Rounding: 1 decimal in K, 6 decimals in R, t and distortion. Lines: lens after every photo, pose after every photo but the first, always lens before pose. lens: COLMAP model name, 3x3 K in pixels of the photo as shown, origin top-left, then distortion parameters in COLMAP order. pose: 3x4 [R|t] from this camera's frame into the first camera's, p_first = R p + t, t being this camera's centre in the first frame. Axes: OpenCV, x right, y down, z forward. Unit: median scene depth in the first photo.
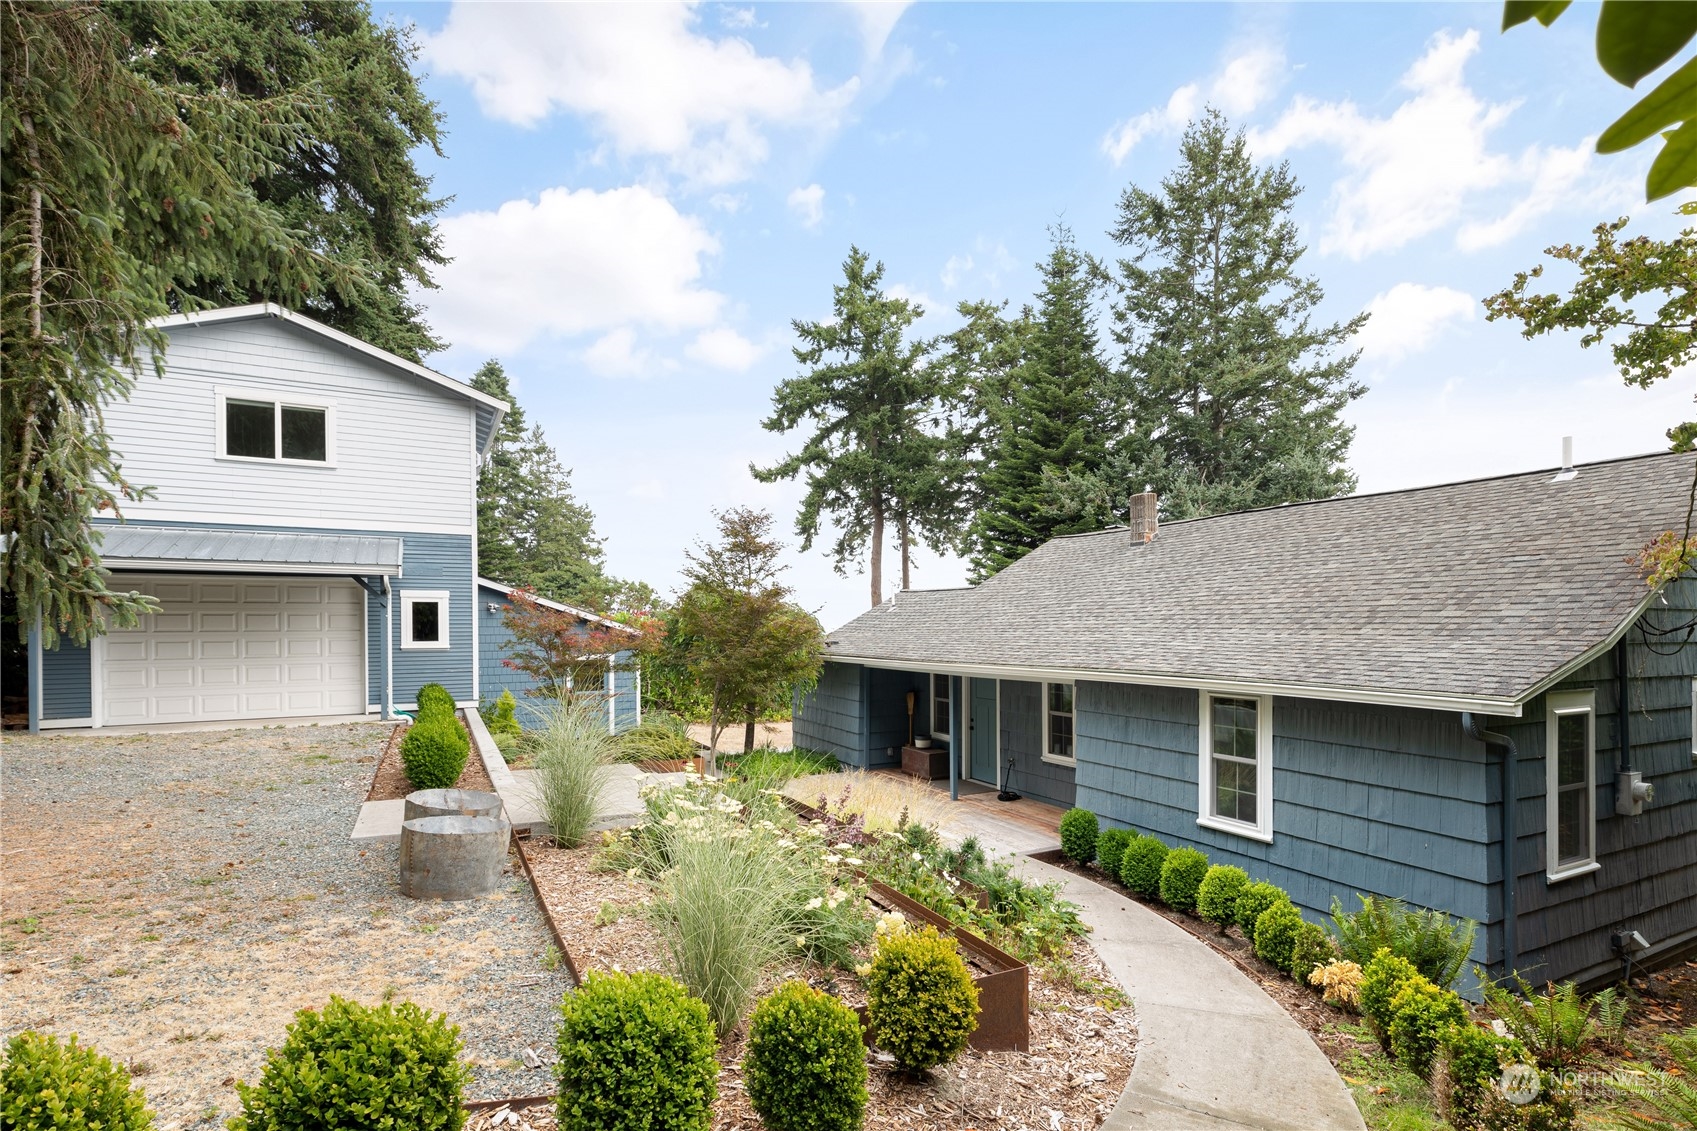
lens RADIAL K [[813.4, 0, 849.1], [0, 813.4, 631.8], [0, 0, 1]] dist [0.000543, 0.000021]
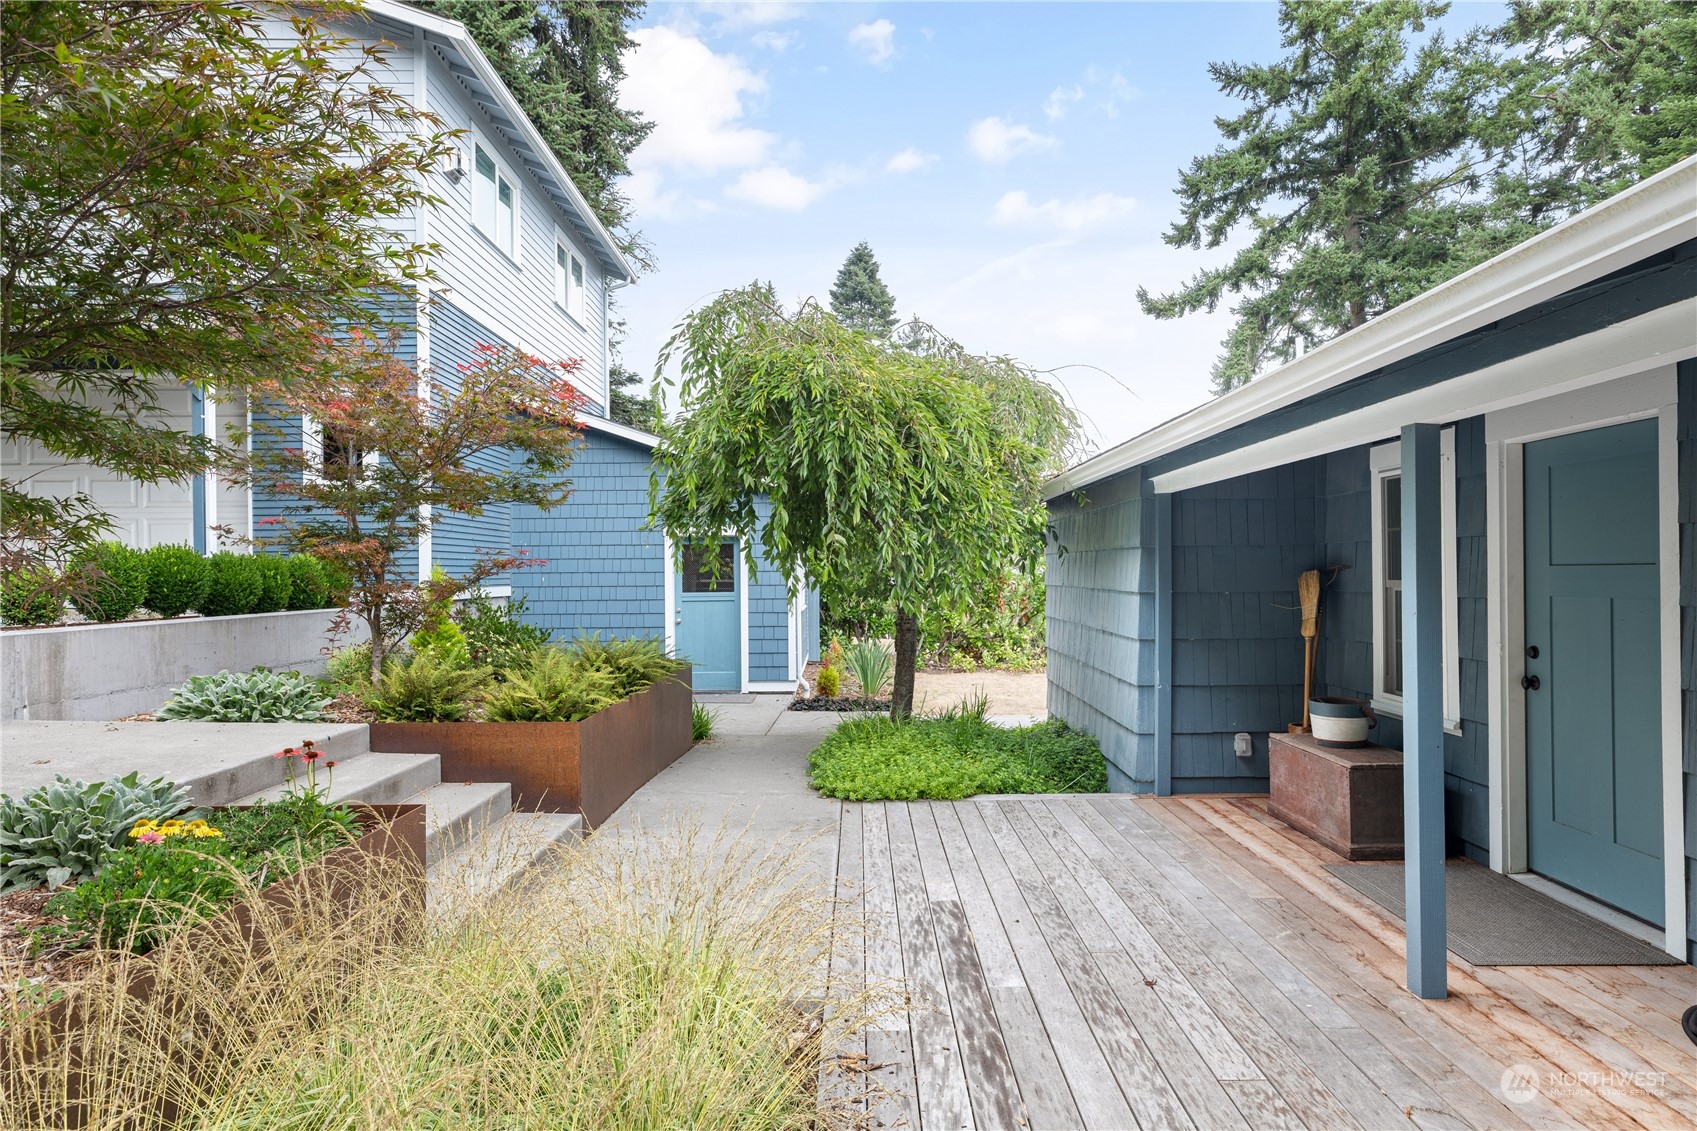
lens RADIAL K [[951.2, 0, 848.5], [0, 951.2, 565.5], [0, 0, 1]] dist [0.001824, 0.000258]
pose [[0.883514, -0.000367, -0.468404, 0.032105], [-0.005577, 0.999921, -0.011304, 0.027377], [0.468371, 0.012599, 0.883442, 0.200462]]
